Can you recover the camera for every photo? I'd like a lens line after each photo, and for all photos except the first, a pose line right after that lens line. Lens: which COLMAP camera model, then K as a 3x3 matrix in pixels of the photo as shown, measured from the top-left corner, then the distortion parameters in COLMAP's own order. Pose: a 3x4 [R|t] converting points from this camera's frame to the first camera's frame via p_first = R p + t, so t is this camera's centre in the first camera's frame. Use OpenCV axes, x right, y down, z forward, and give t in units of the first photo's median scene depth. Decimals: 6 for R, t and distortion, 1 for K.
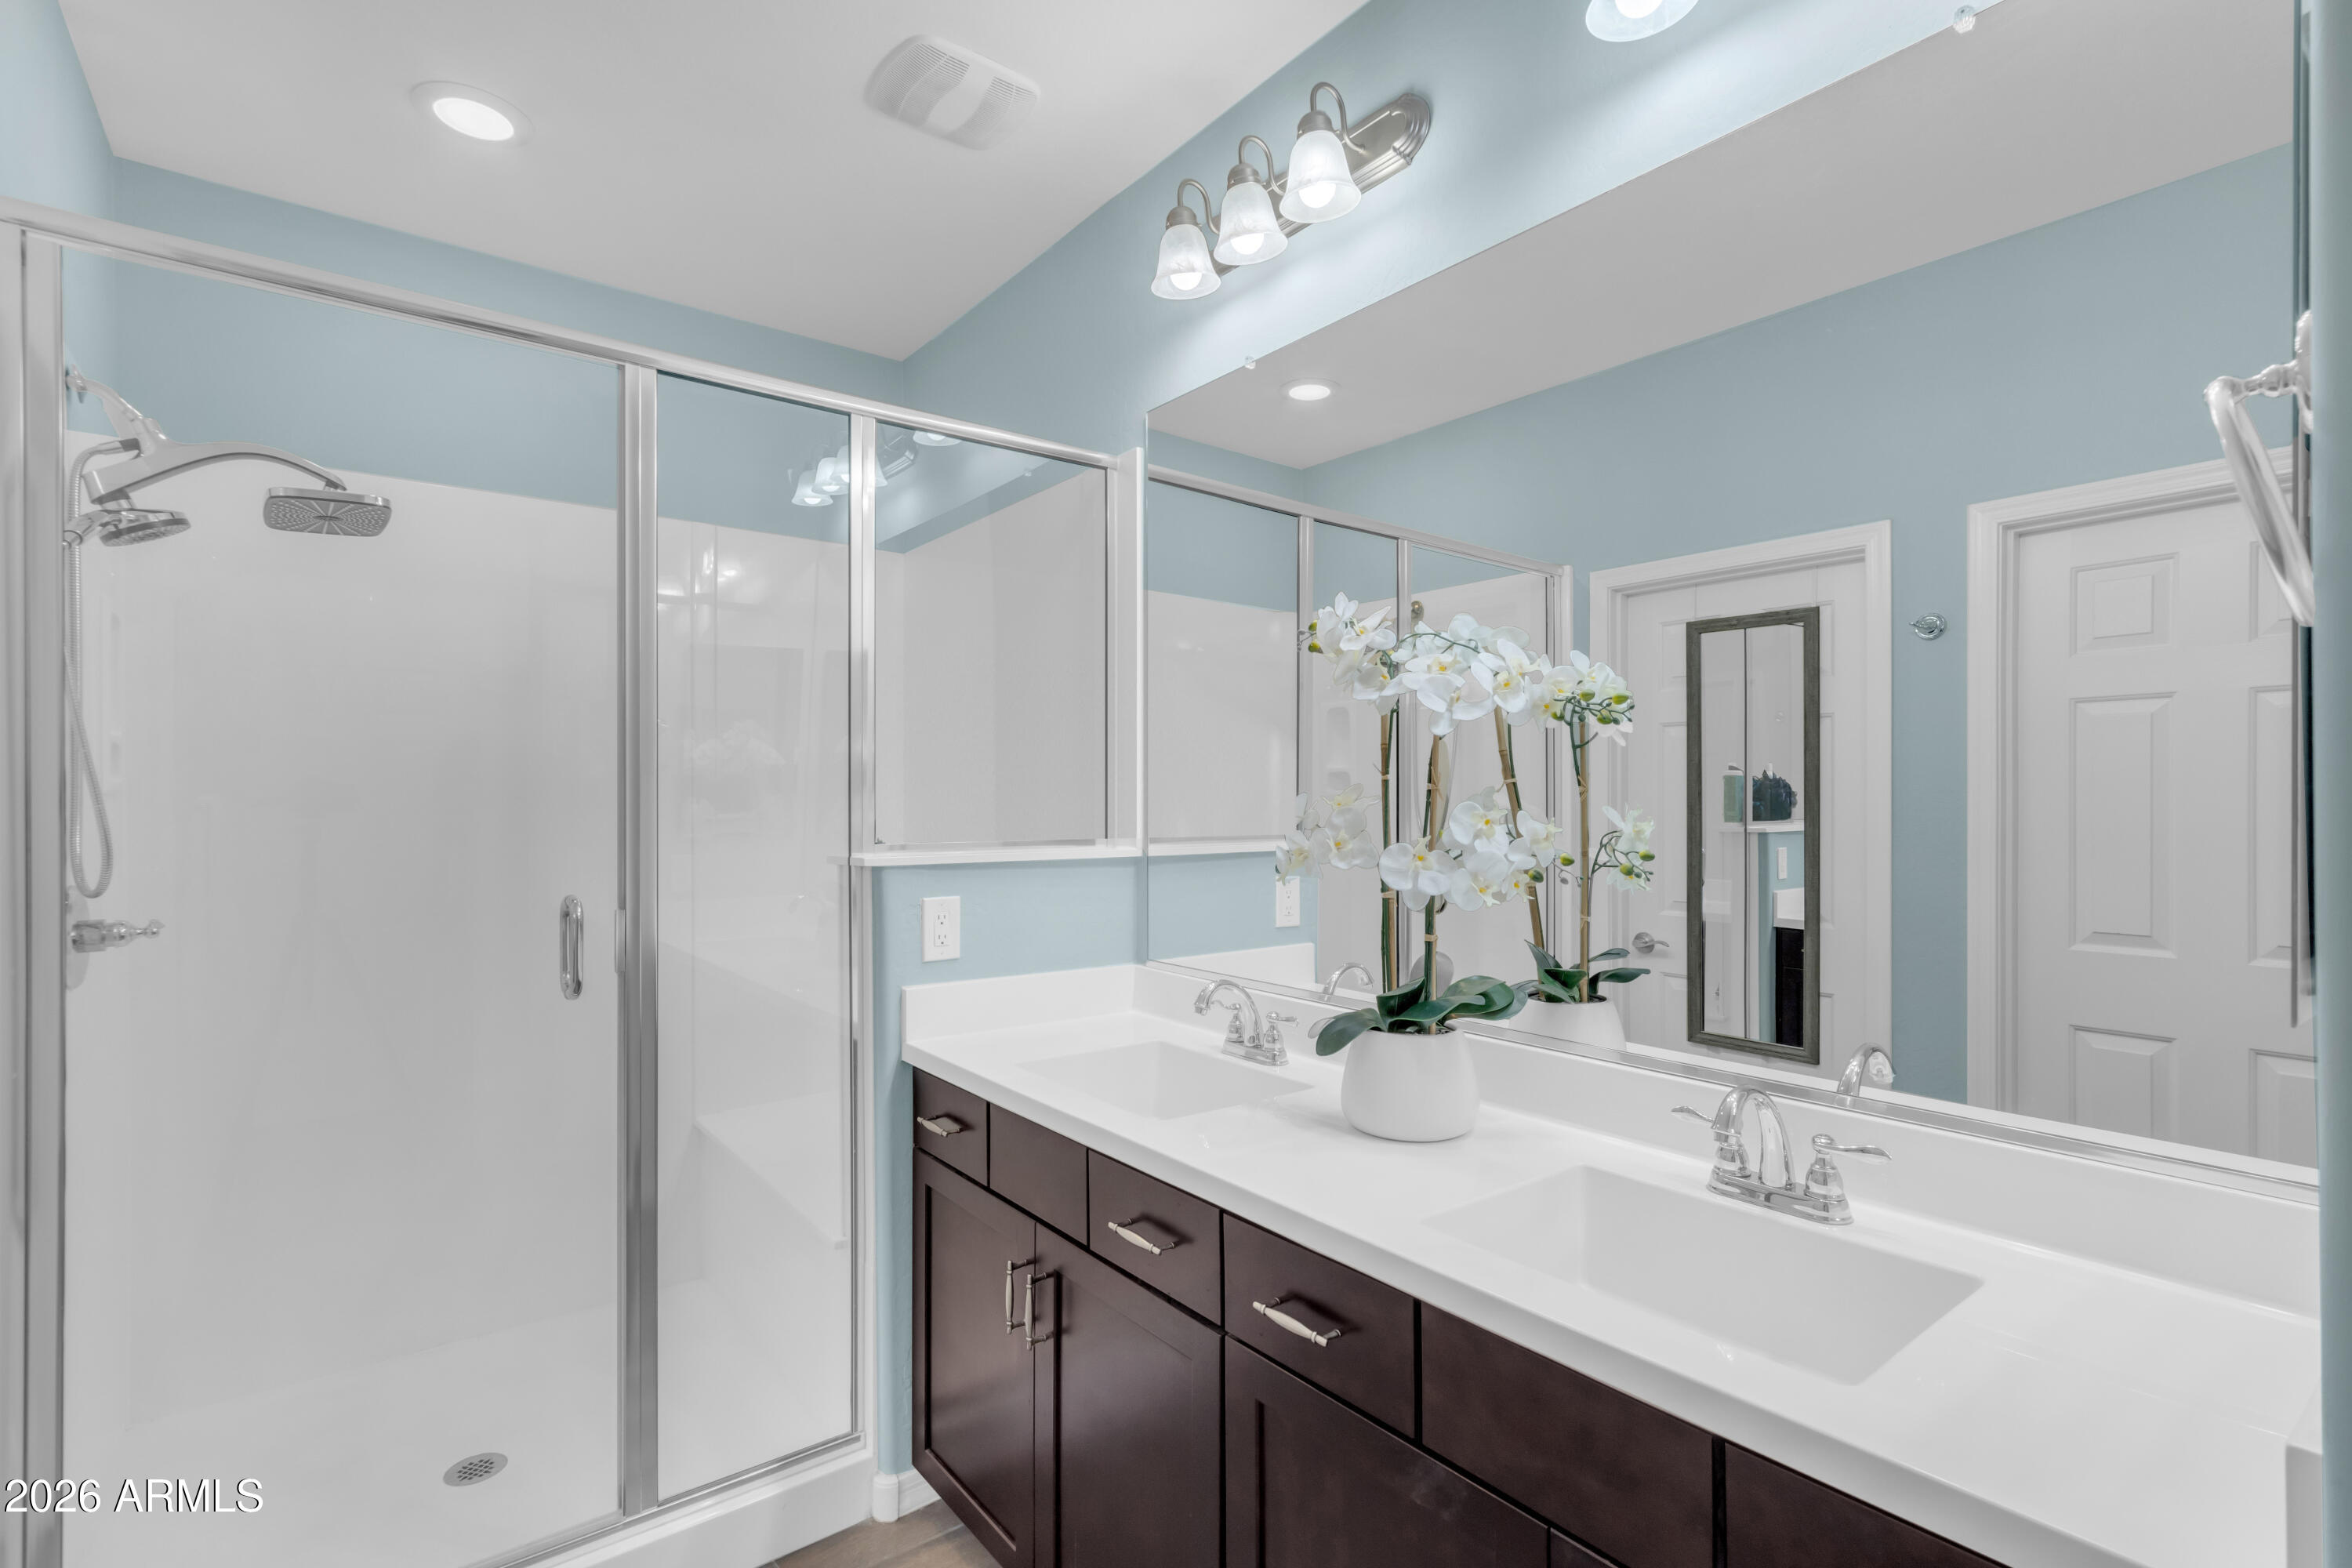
lens RADIAL K [[1078.7, 0, 1170.8], [0, 1078.7, 805.1], [0, 0, 1]] dist [0.001032, 0.000031]
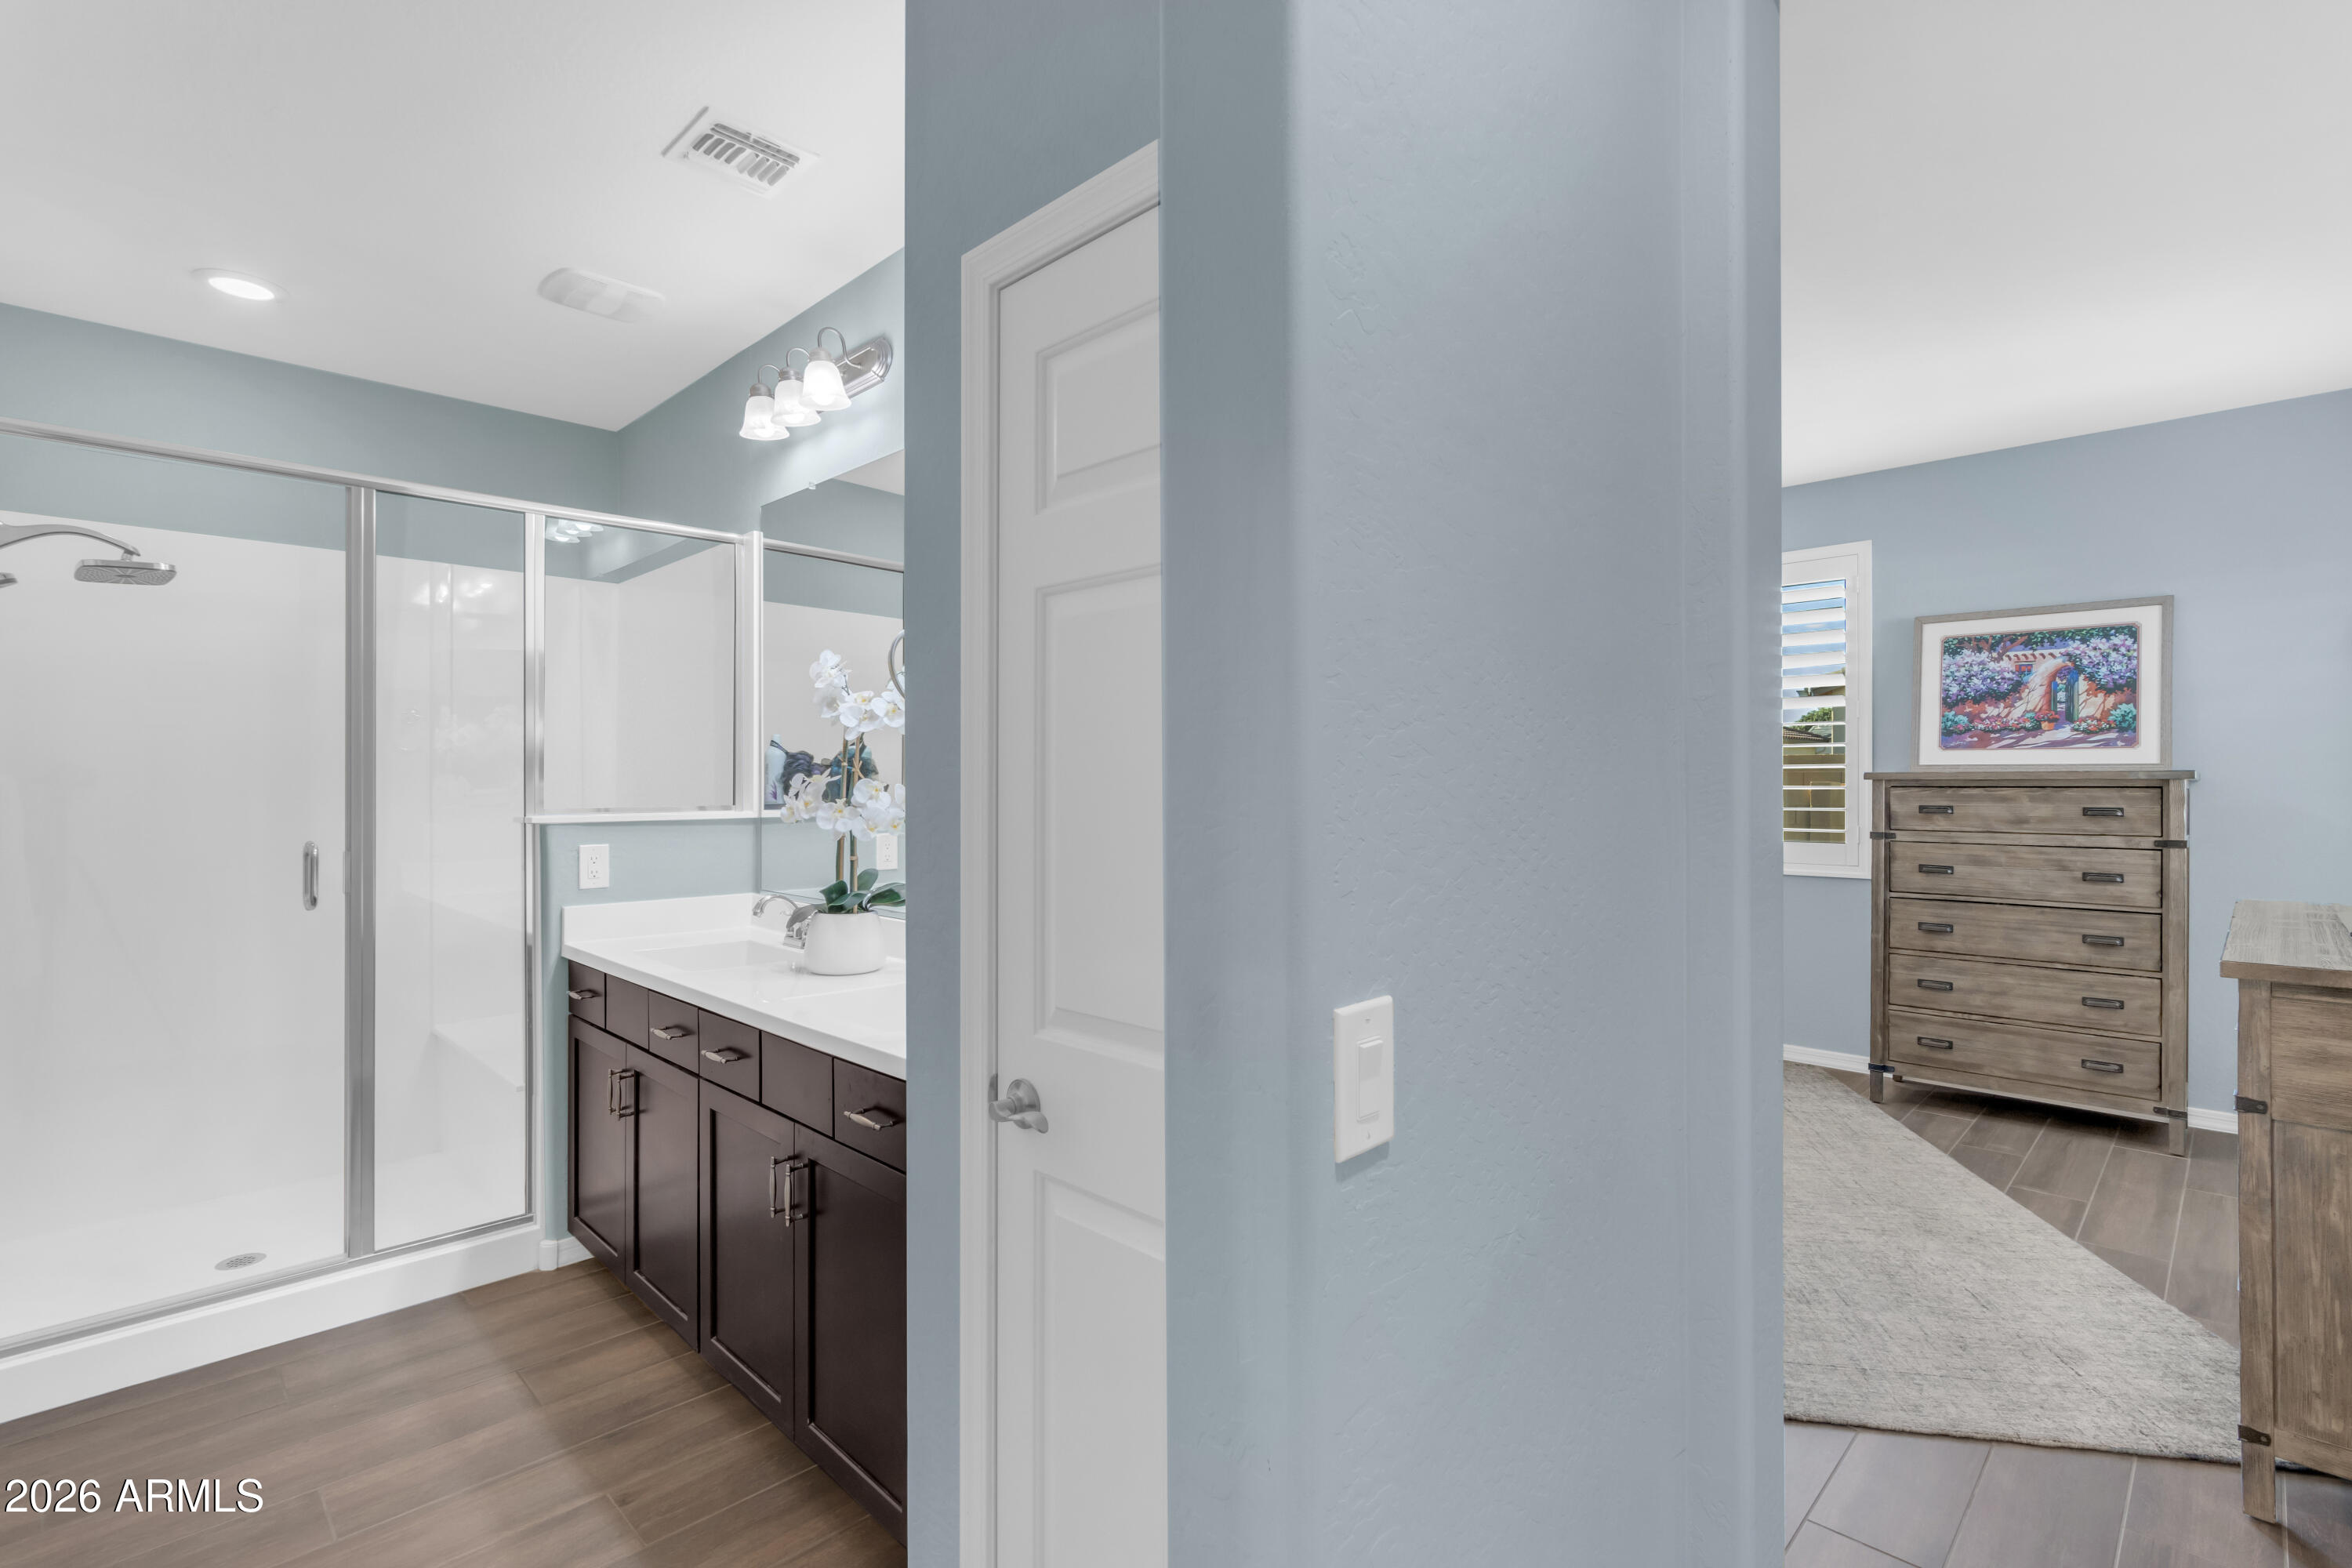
lens RADIAL K [[1095.8, 0, 1171.6], [0, 1095.8, 777.3], [0, 0, 1]] dist [0.002979, 0.000976]
pose [[0.992530, -0.001180, 0.121997, 0.394355], [0.001874, 0.999983, -0.005571, 0.003750], [-0.121988, 0.005758, 0.992515, -0.585203]]
